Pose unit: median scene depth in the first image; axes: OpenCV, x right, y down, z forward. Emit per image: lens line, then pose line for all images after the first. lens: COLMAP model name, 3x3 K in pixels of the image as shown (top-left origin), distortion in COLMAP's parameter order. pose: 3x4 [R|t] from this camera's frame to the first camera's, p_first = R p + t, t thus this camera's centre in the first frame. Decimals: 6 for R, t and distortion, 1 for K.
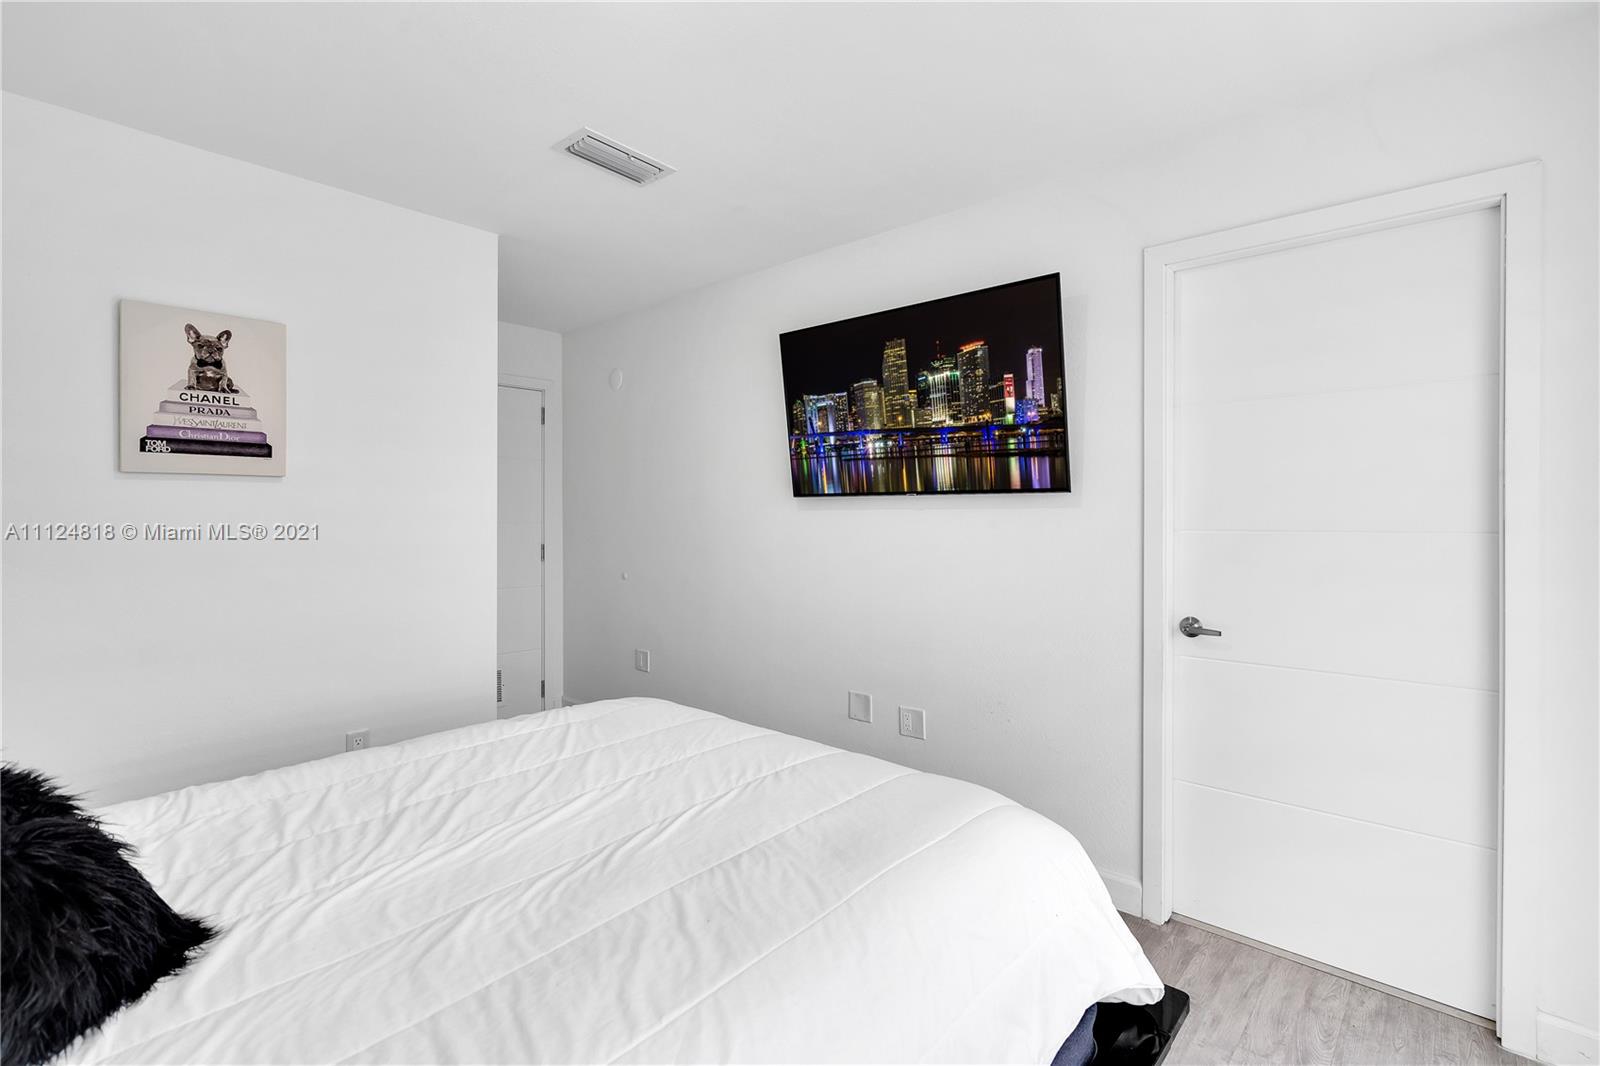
lens RADIAL K [[745.0, 0, 803.7], [0, 745.0, 532.0], [0, 0, 1]] dist [0.000743, -0.000074]
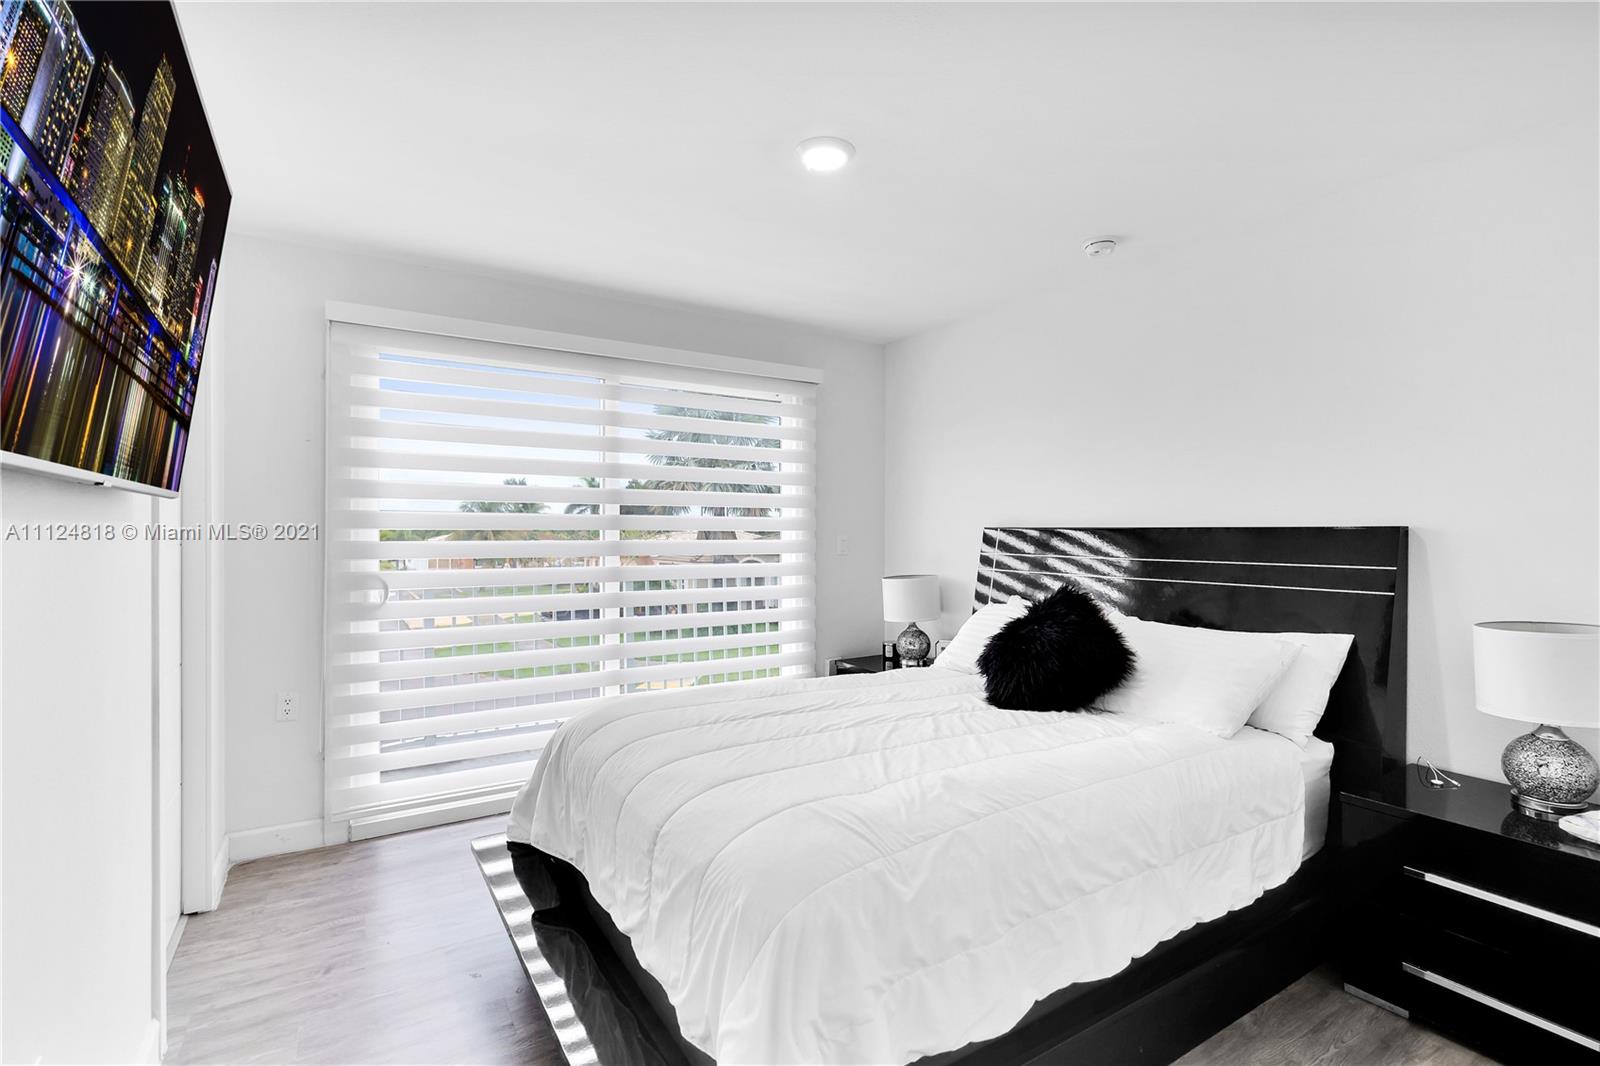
lens RADIAL K [[745.0, 0, 800.7], [0, 745.0, 537.6], [0, 0, 1]] dist [0.000743, -0.000074]
pose [[-0.961160, 0.002049, 0.275983, -0.531843], [0.000046, 0.999974, -0.007264, -0.000176], [-0.275991, -0.006970, -0.961135, 2.149569]]
